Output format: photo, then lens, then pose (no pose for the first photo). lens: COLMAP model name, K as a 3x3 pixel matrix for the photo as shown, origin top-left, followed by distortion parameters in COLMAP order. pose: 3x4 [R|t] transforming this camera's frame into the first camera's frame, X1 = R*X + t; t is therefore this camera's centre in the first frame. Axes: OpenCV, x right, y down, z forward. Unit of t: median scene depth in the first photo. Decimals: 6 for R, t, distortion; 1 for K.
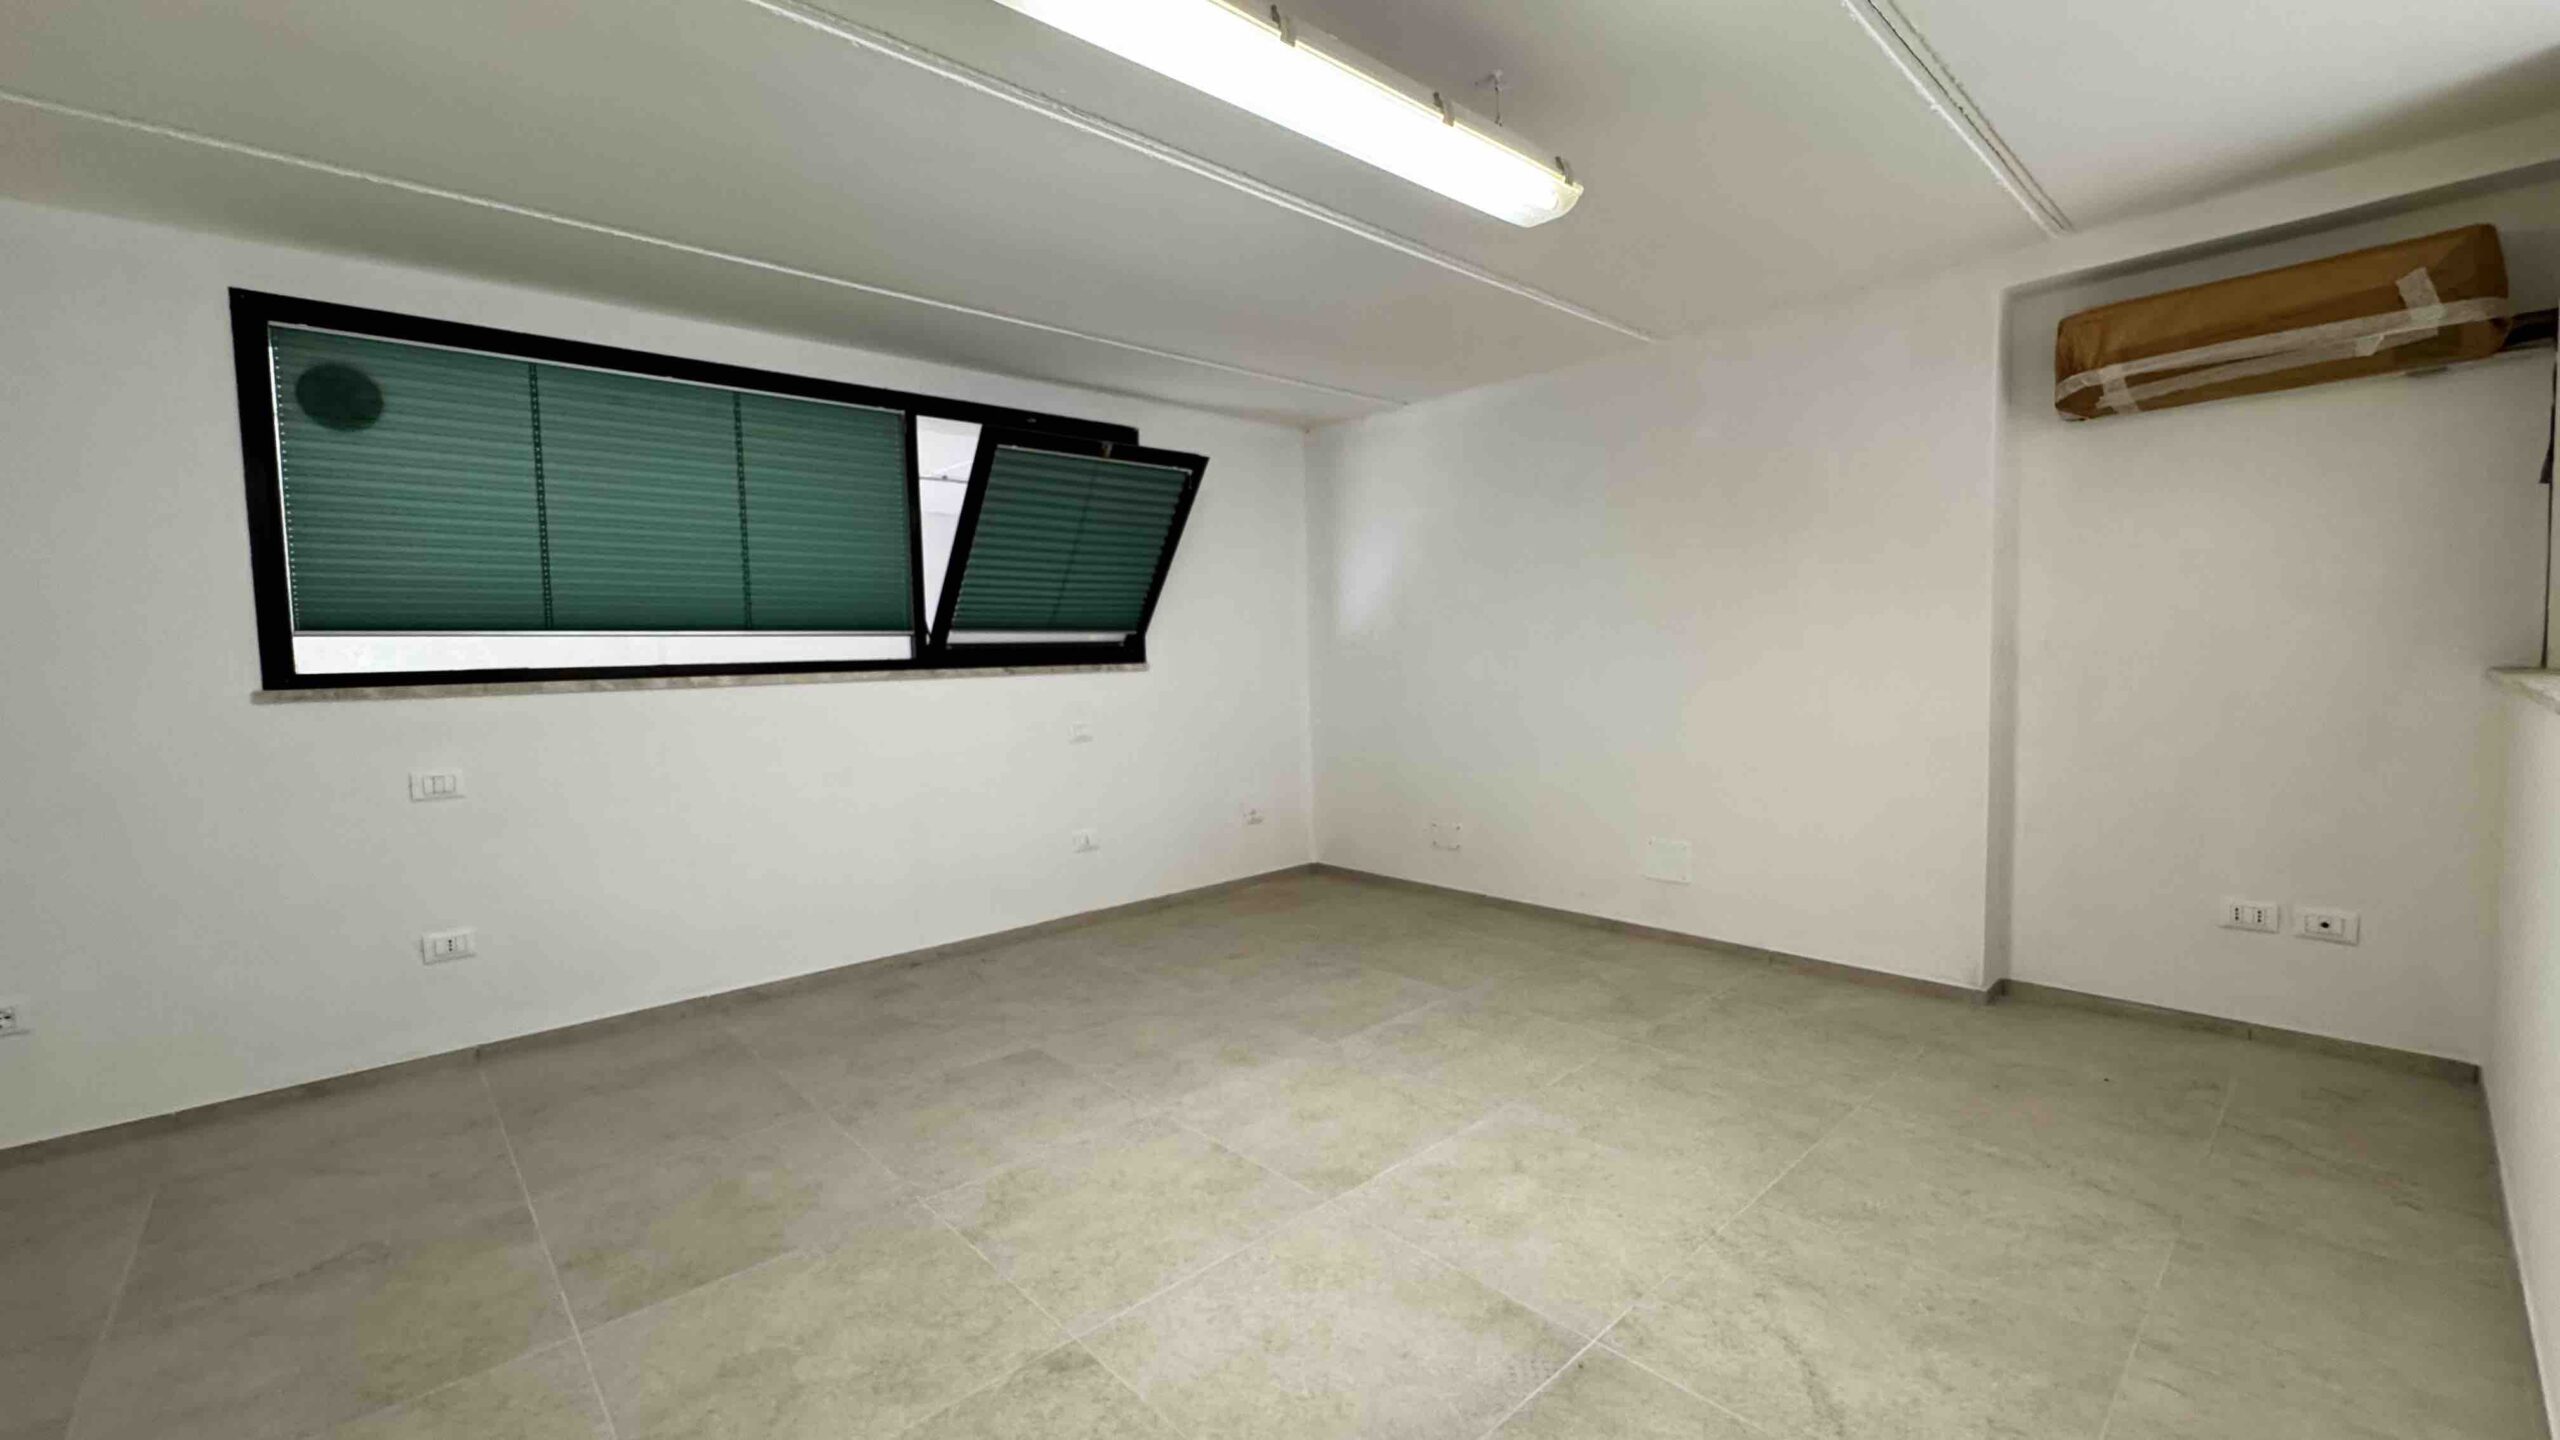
lens RADIAL K [[1025.1, 0, 1278.4], [0, 1025.1, 719.4], [0, 0, 1]] dist [-0.002342, 0.000258]
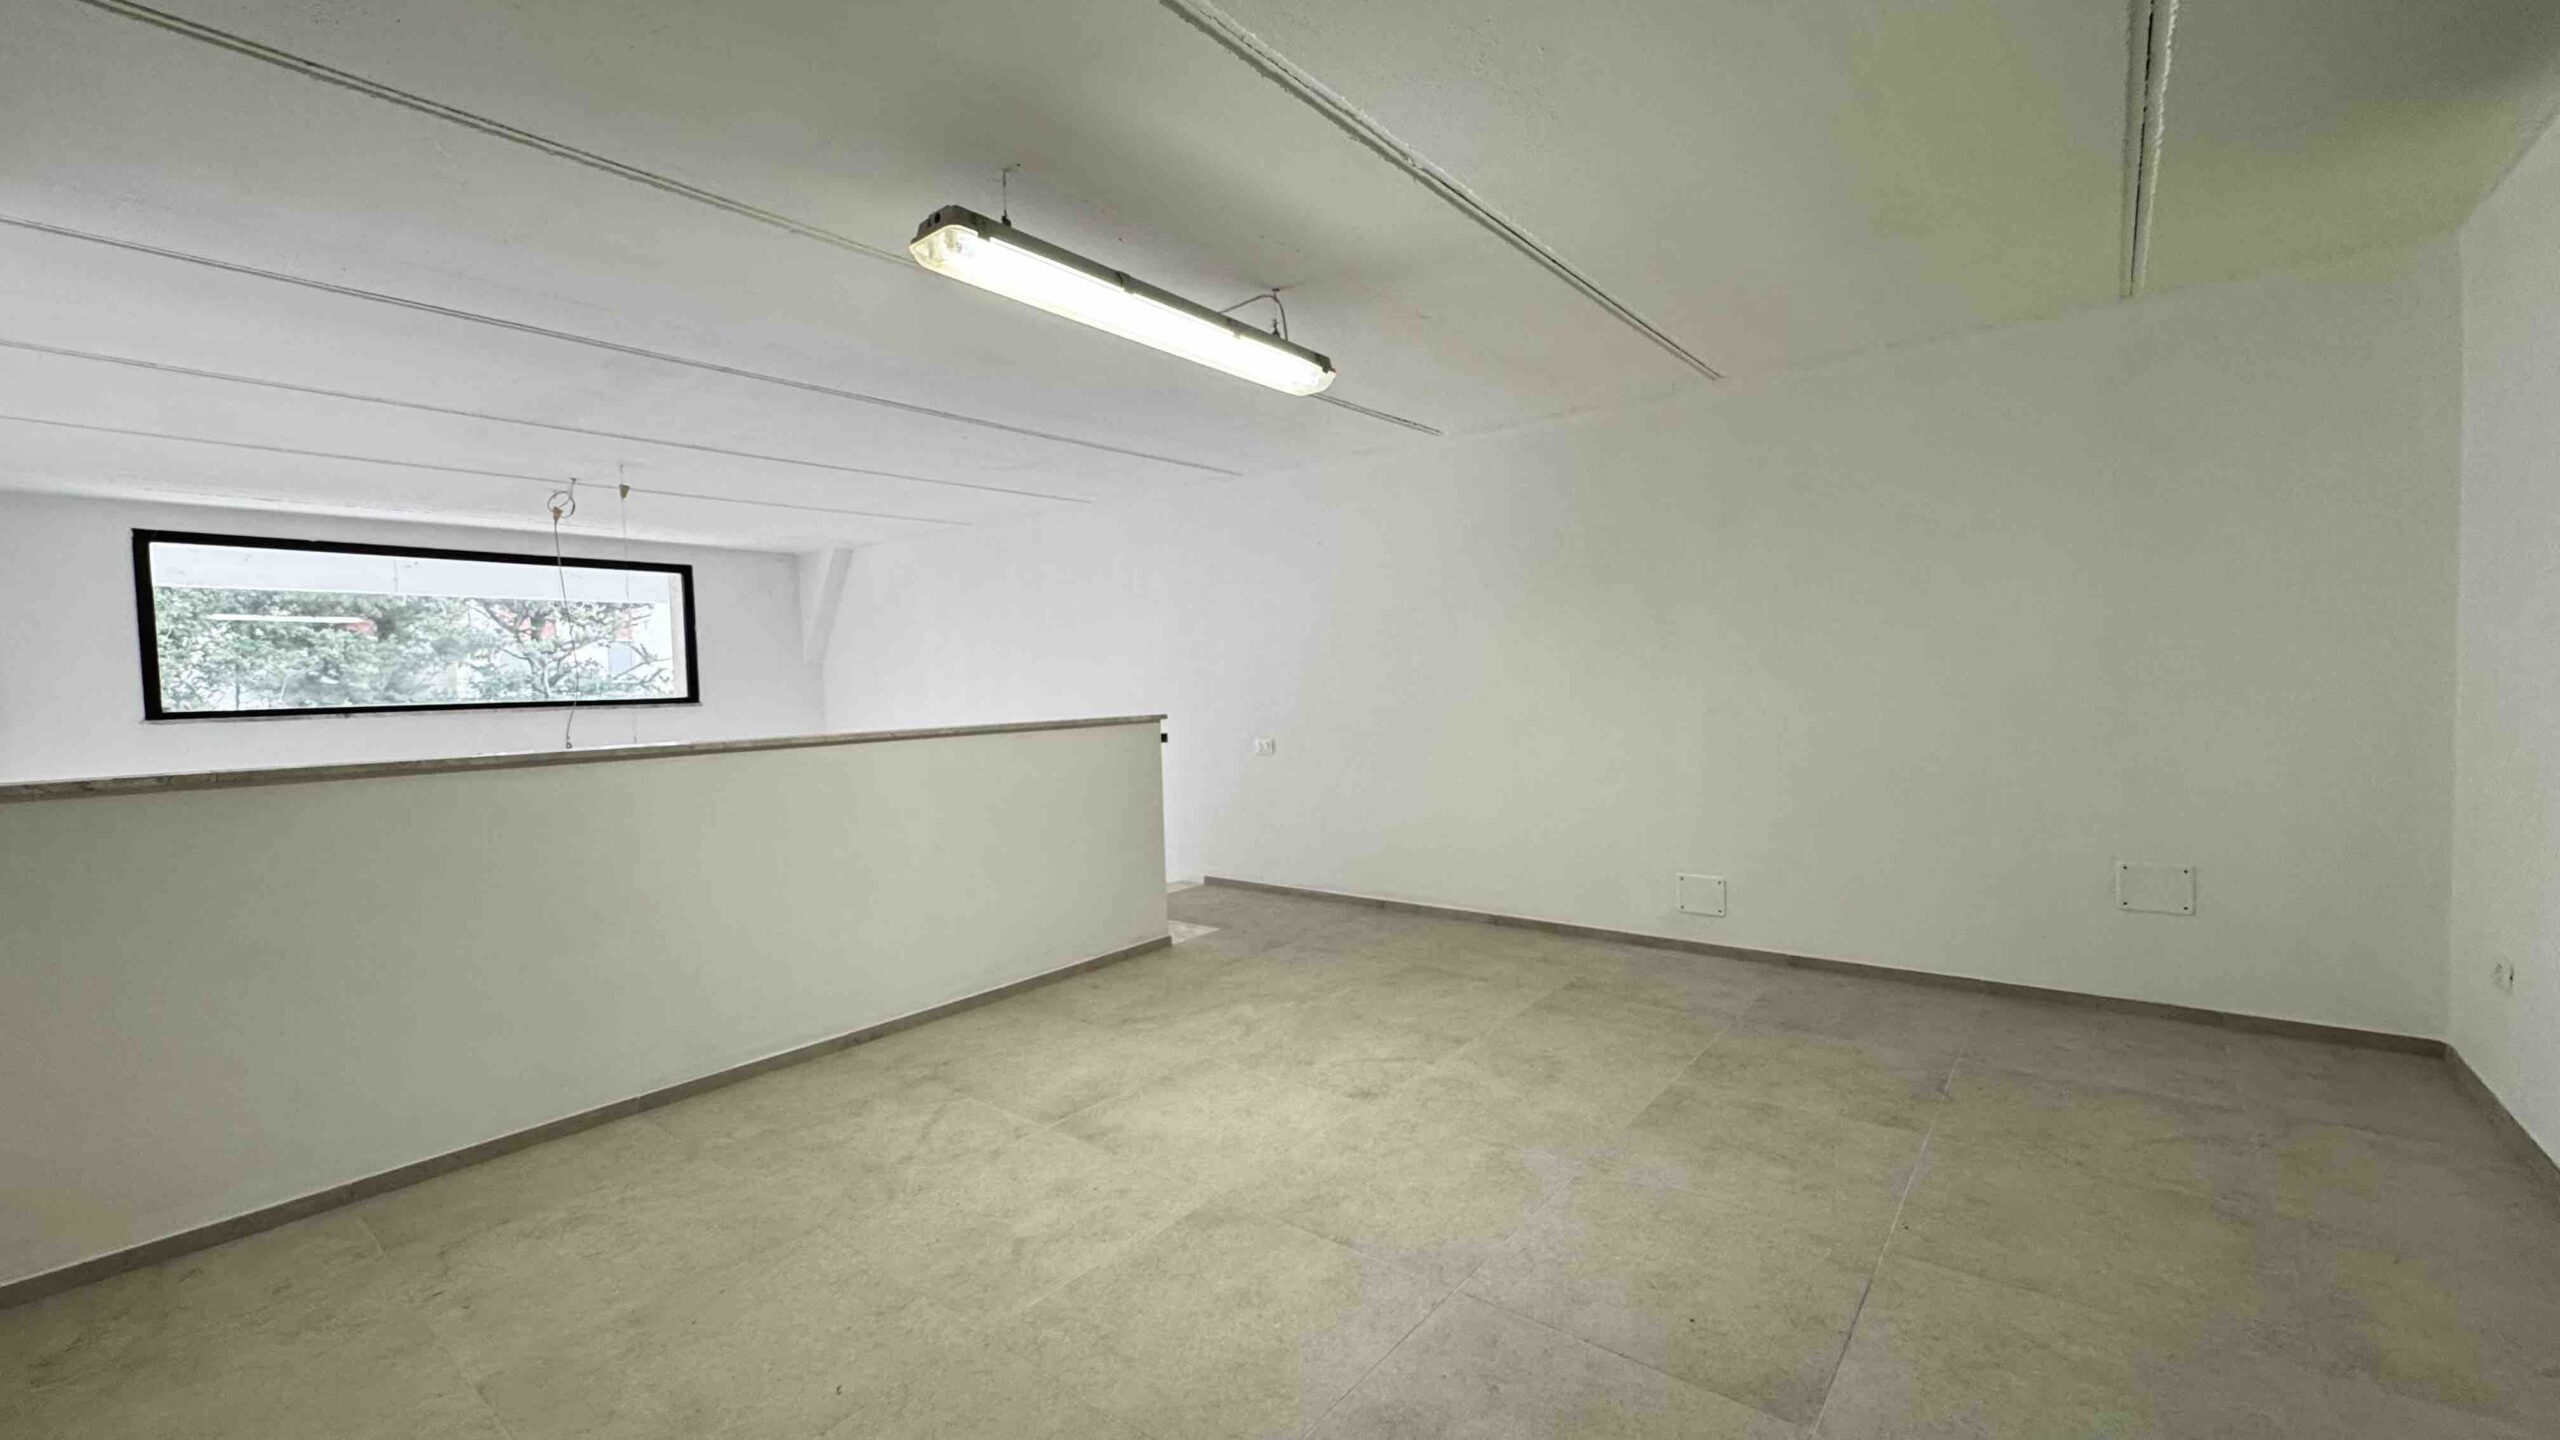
lens RADIAL K [[1031.5, 0, 1286.0], [0, 1031.5, 719.1], [0, 0, 1]] dist [-0.001074, 0.000174]
pose [[-0.986755, 0.062449, -0.149716, 0.079341], [0.047057, 0.993439, 0.104233, -0.103430], [0.155243, 0.095807, -0.983220, 1.484038]]
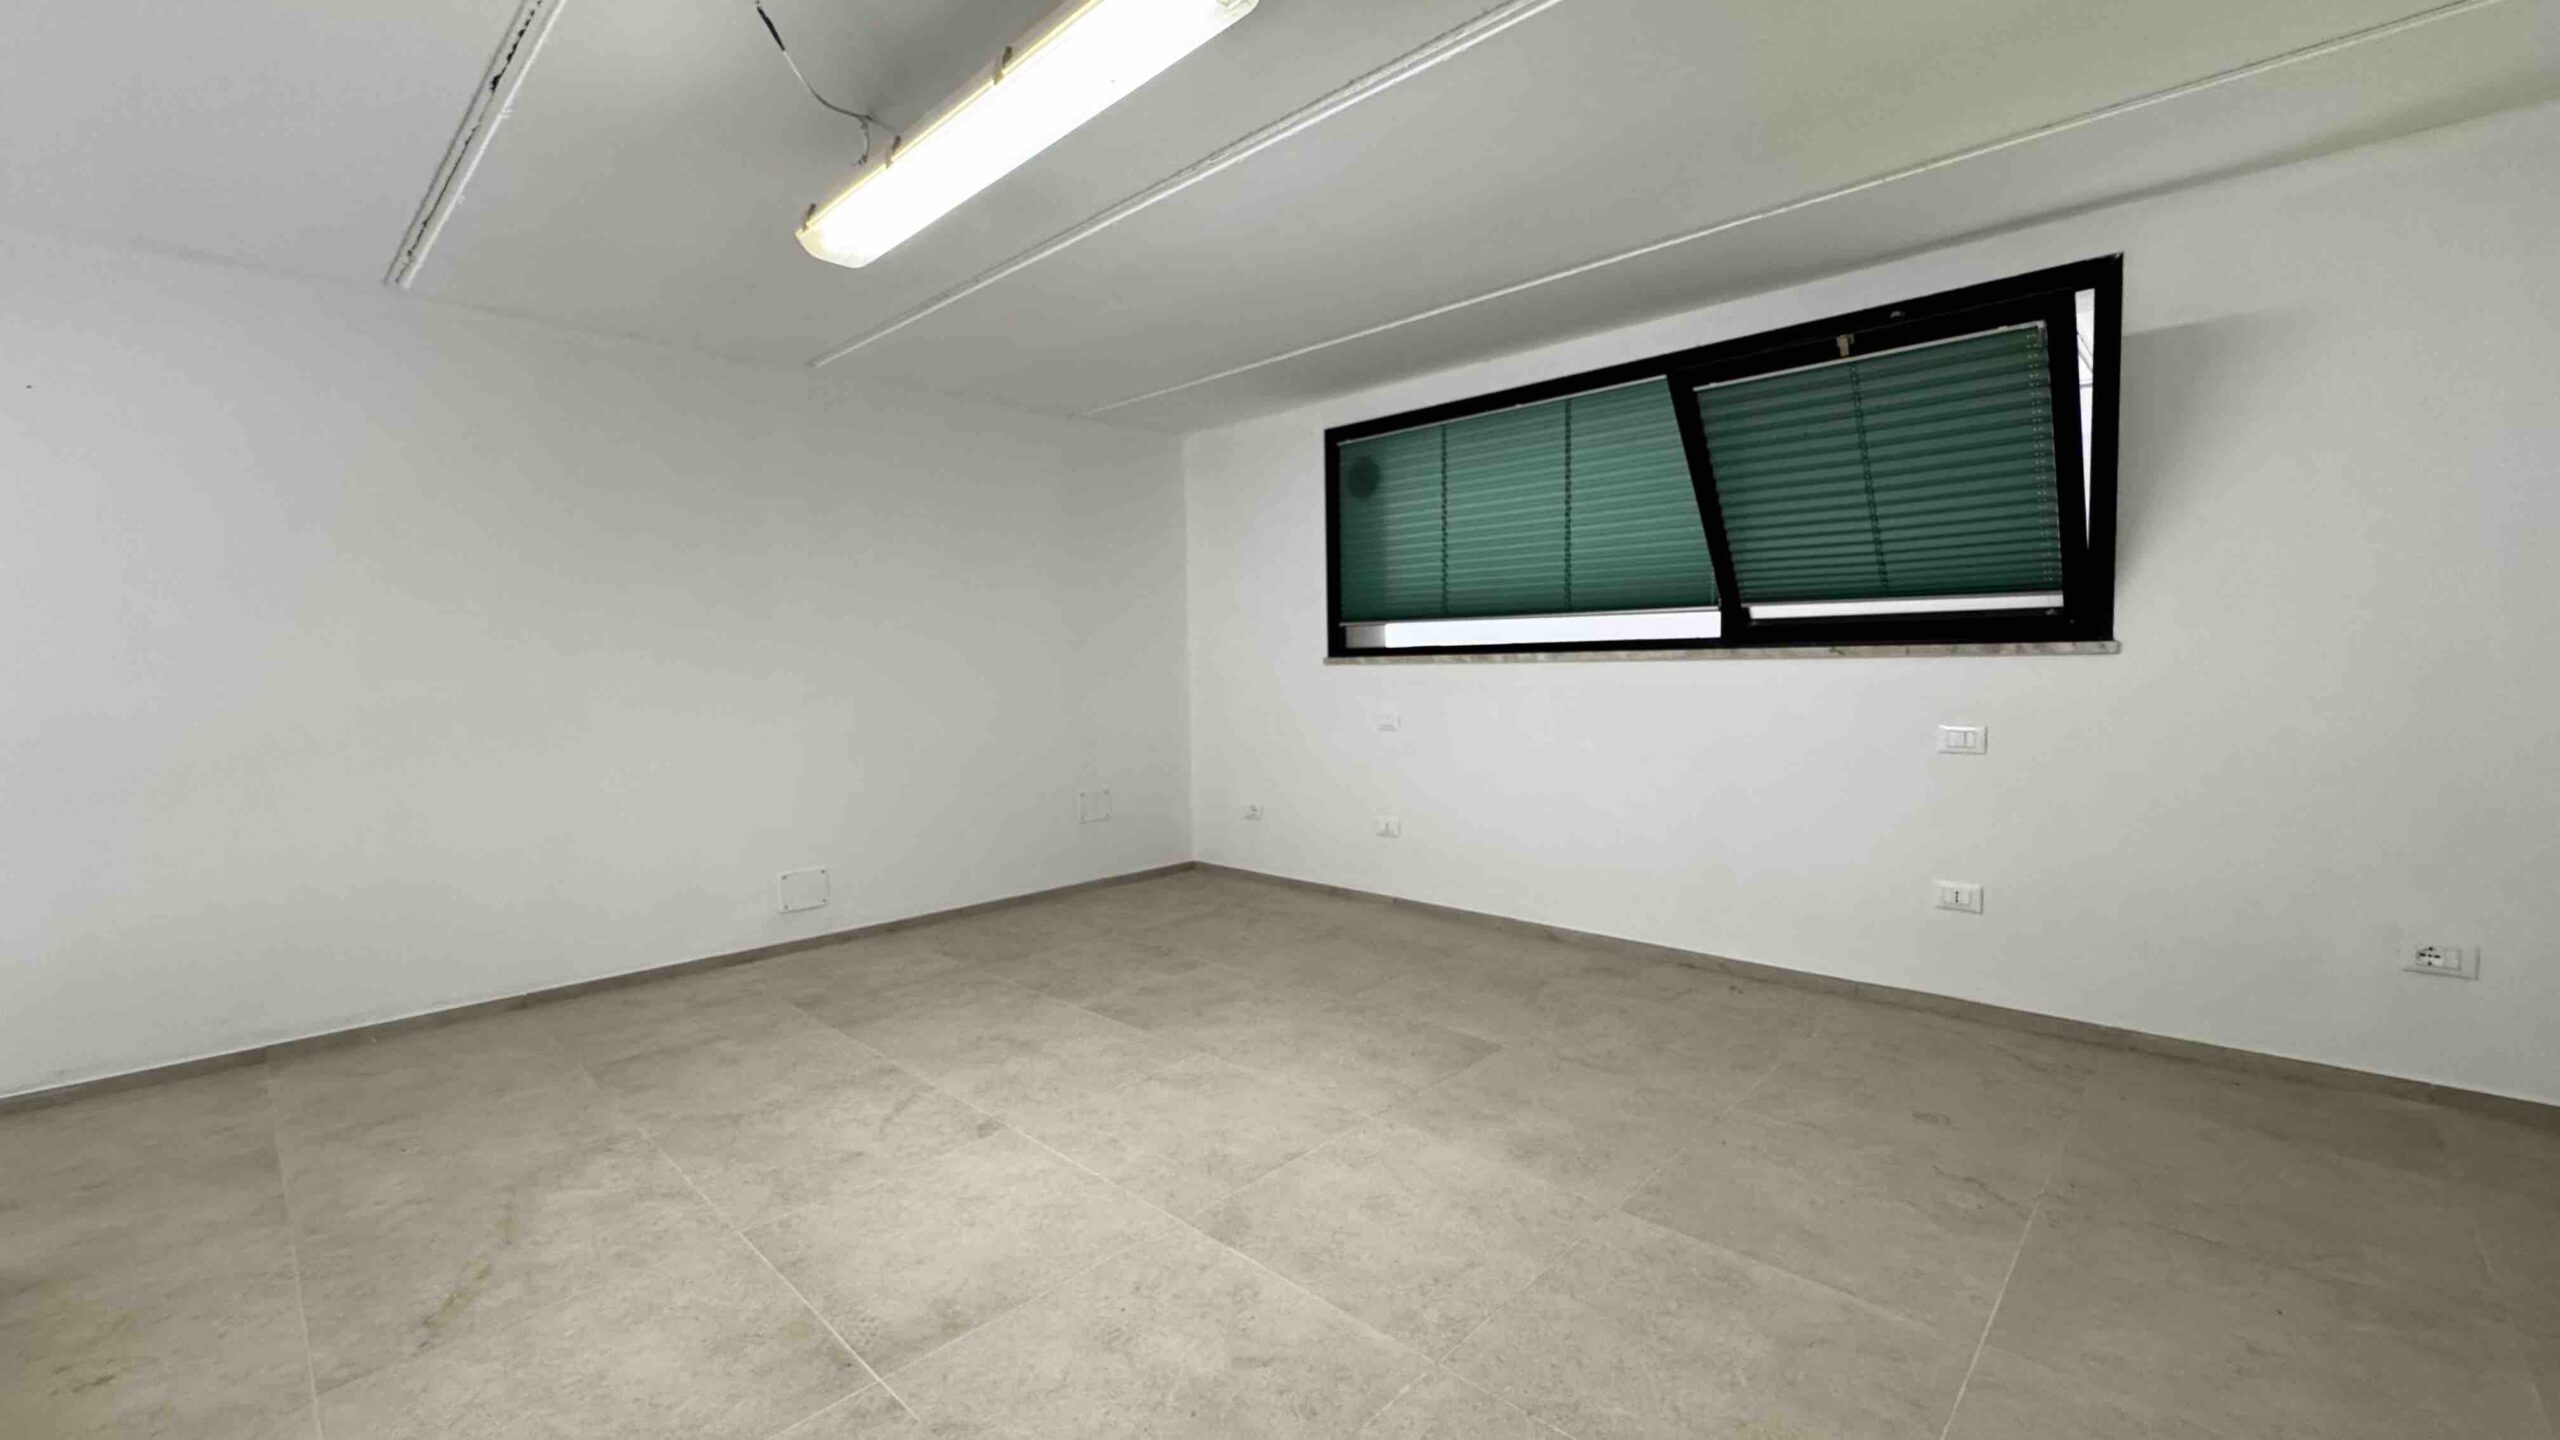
lens RADIAL K [[1025.1, 0, 1278.4], [0, 1025.1, 719.4], [0, 0, 1]] dist [-0.002342, 0.000258]
pose [[0.068932, 0.081468, -0.994289, 0.701438], [-0.047001, 0.995819, 0.078335, -0.052068], [0.996514, 0.041333, 0.072473, 0.730405]]
